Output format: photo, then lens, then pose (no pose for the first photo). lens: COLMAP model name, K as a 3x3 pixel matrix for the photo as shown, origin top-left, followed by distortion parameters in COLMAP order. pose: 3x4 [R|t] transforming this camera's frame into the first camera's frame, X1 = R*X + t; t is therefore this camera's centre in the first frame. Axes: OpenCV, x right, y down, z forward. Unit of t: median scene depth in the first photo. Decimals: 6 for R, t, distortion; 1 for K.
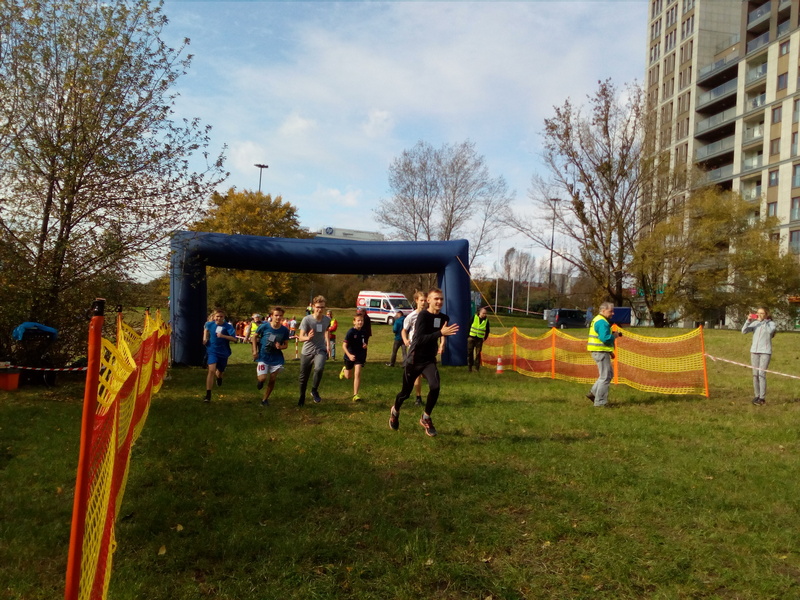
lens RADIAL K [[662.0, 0, 398.9], [0, 662.0, 319.1], [0, 0, 1]] dist [0.017821, -0.065999]
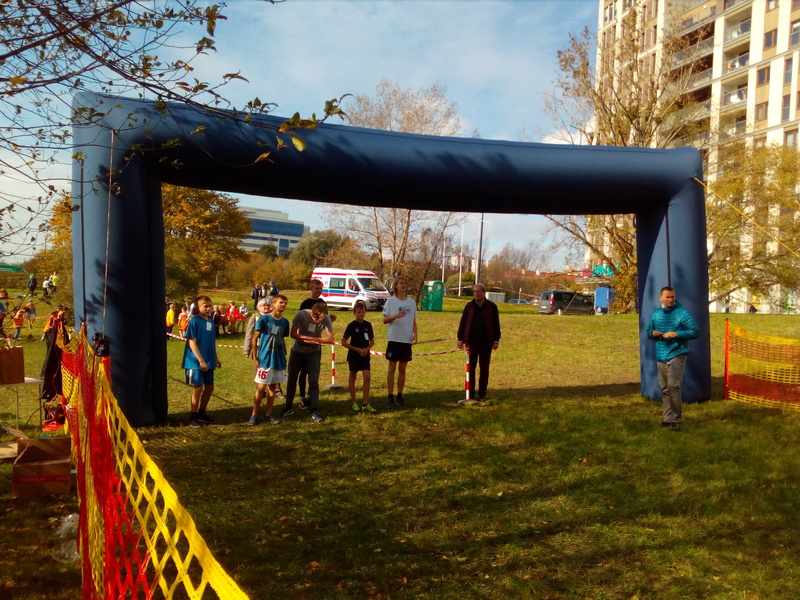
lens RADIAL K [[662.0, 0, 398.9], [0, 662.0, 319.1], [0, 0, 1]] dist [0.017821, -0.065999]
pose [[0.988092, -0.004578, 0.153796, -0.080514], [0.000313, 0.999615, 0.027745, -0.003520], [-0.153863, -0.027367, 0.987713, 0.218594]]
